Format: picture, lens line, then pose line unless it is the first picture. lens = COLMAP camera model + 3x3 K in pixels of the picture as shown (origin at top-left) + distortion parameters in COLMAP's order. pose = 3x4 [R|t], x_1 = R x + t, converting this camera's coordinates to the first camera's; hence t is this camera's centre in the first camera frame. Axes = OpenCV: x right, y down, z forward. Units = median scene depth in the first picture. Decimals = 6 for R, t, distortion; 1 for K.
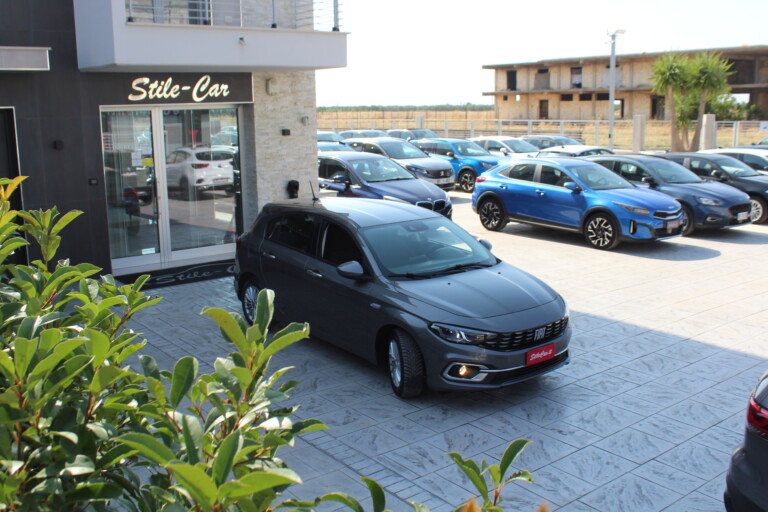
lens RADIAL K [[761.1, 0, 384.0], [0, 761.1, 256.0], [0, 0, 1]] dist [-0.113761, 0.004877]
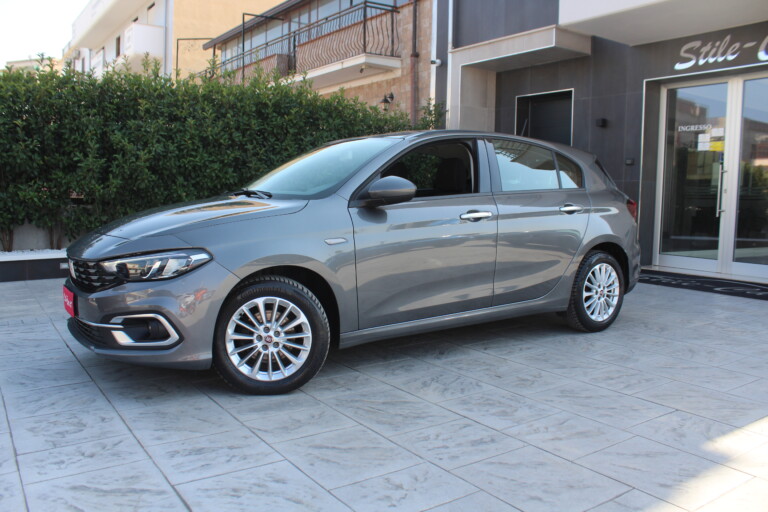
lens RADIAL K [[638.0, 0, 376.4], [0, 638.0, 256.9], [0, 0, 1]] dist [-0.174063, 0.140511]
pose [[-0.059752, 0.110582, -0.992069, 0.398794], [-0.207781, 0.970698, 0.120714, -0.011779], [0.976349, 0.213346, -0.035024, 0.720061]]
